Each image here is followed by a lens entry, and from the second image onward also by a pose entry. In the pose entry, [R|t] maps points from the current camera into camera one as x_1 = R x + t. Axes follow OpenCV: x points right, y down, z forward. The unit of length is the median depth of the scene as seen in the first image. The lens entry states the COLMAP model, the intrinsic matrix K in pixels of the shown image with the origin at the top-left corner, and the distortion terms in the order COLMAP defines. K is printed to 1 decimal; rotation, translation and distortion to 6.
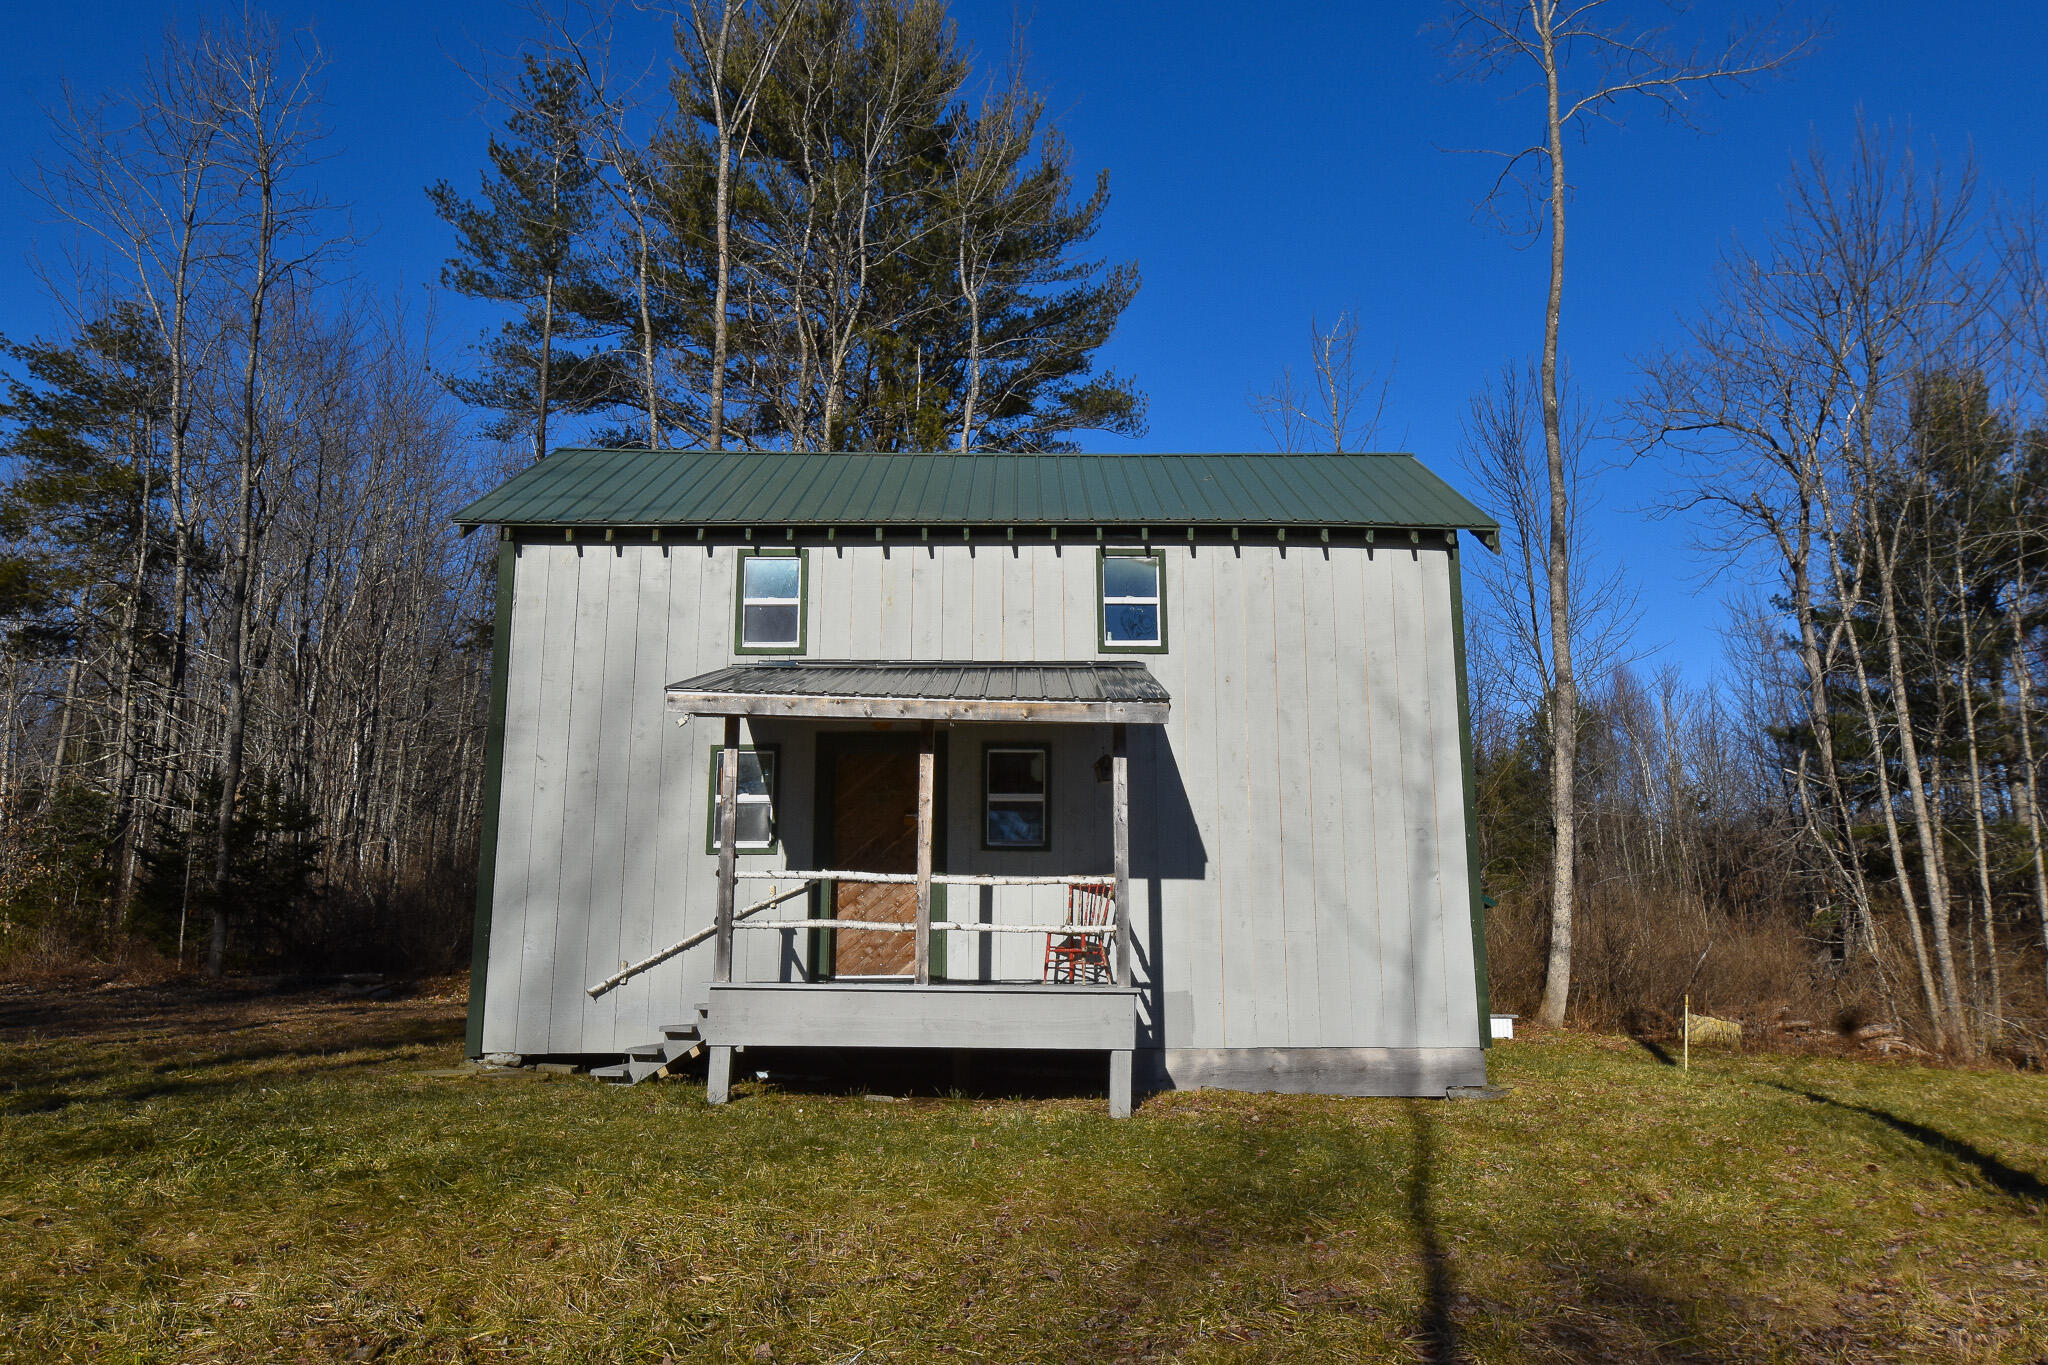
lens RADIAL K [[1493.7, 0, 1024.6], [0, 1493.7, 675.5], [0, 0, 1]] dist [0.001476, 0.003168]
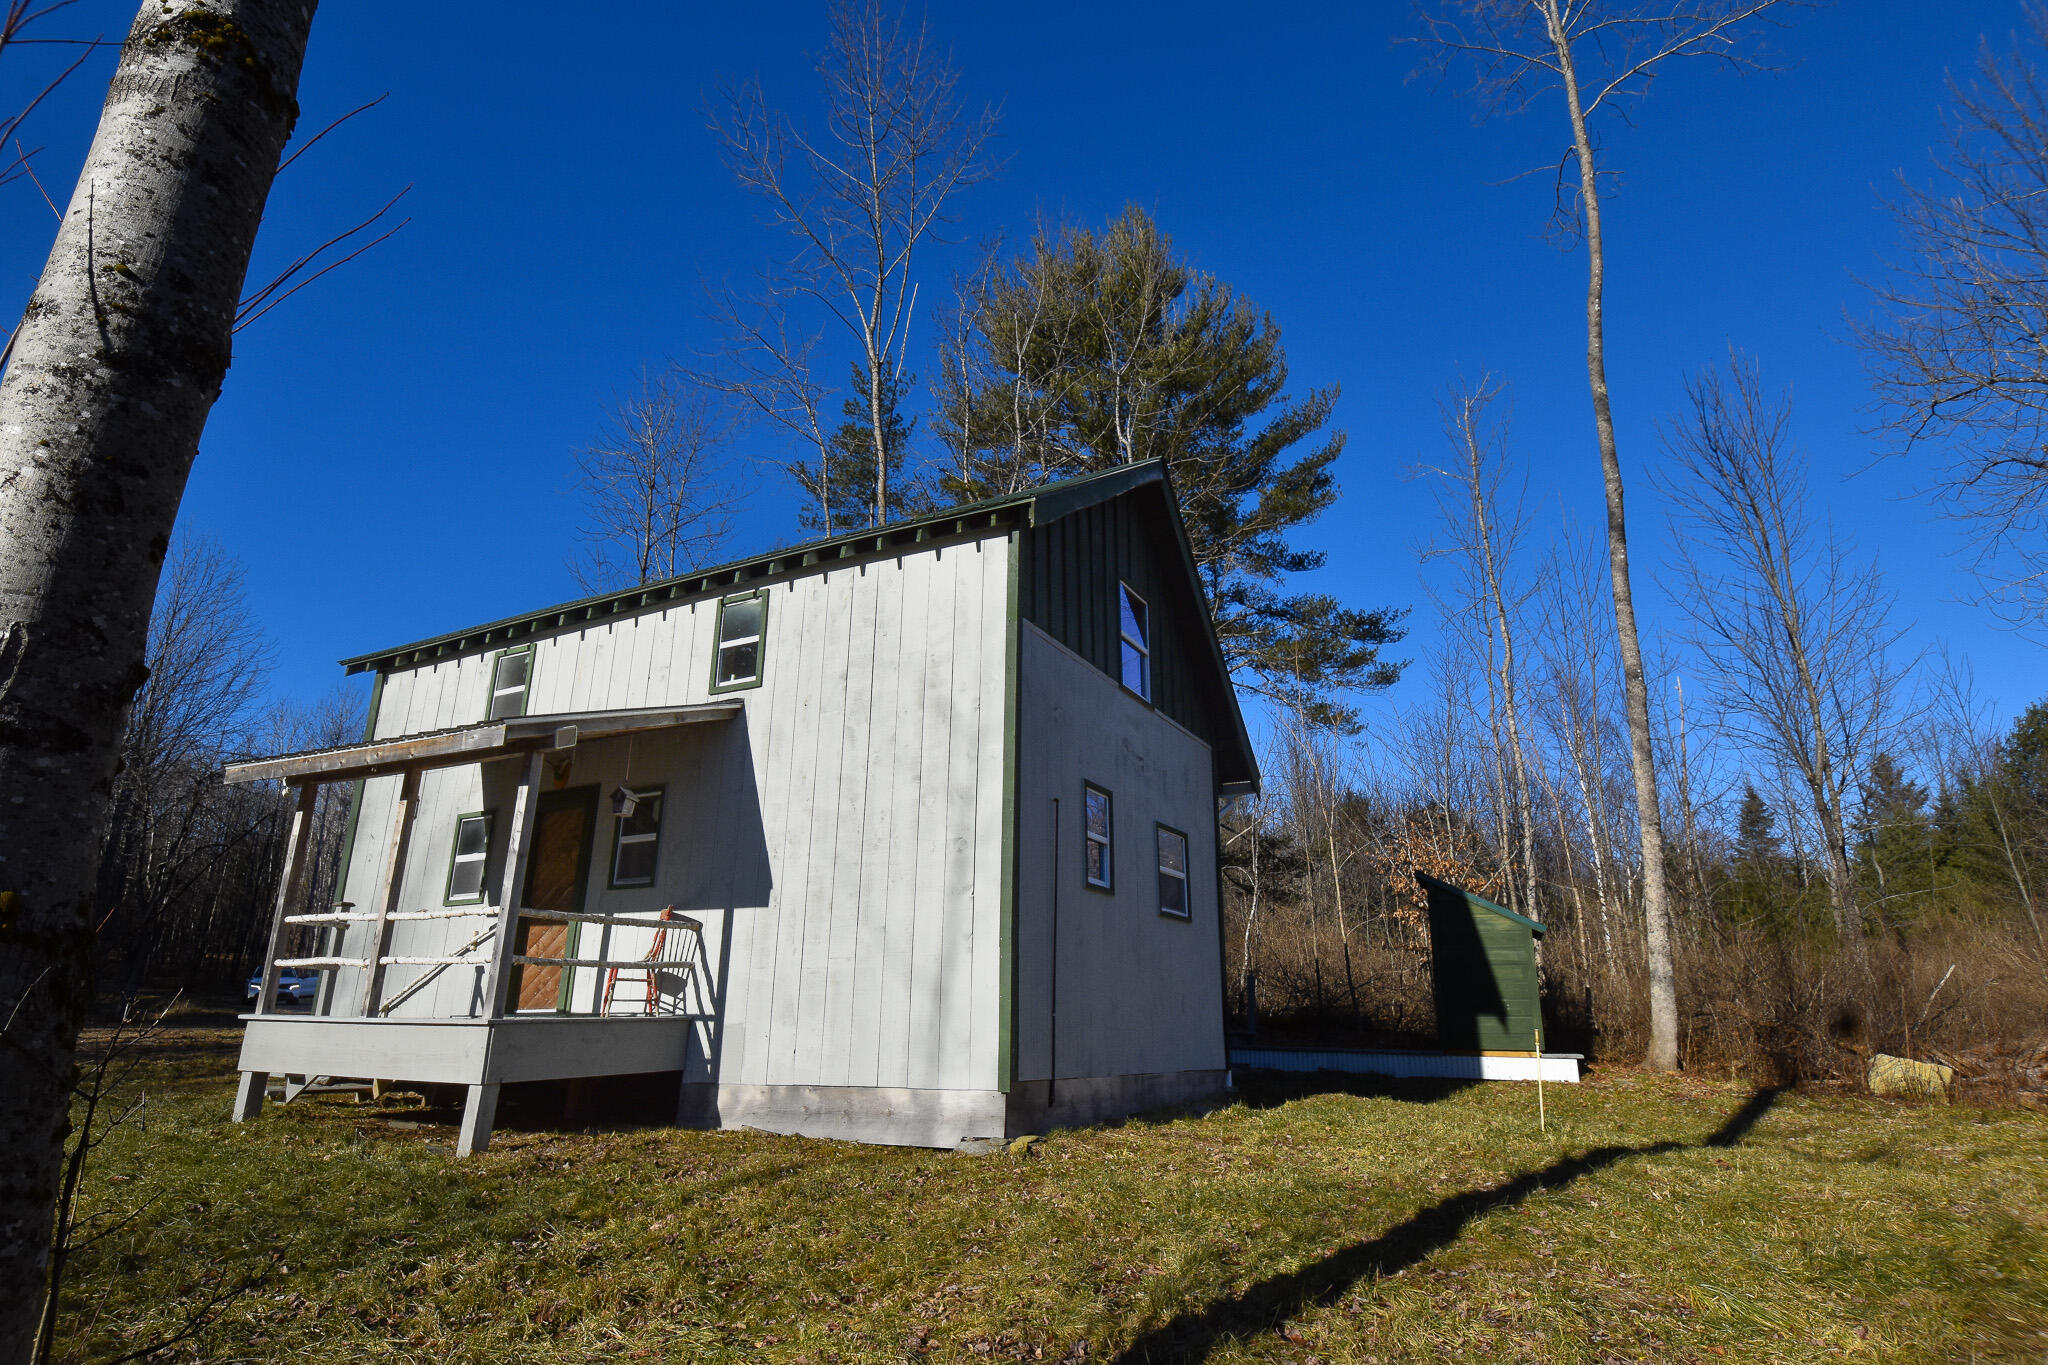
lens RADIAL K [[1103.9, 0, 1024.0], [0, 1103.9, 682.5], [0, 0, 1]] dist [0.009159, -0.020749]
pose [[0.877647, -0.142849, -0.457526, 0.602862], [0.097180, 0.987763, -0.121986, 0.092943], [0.469353, 0.062598, 0.880789, 0.417139]]
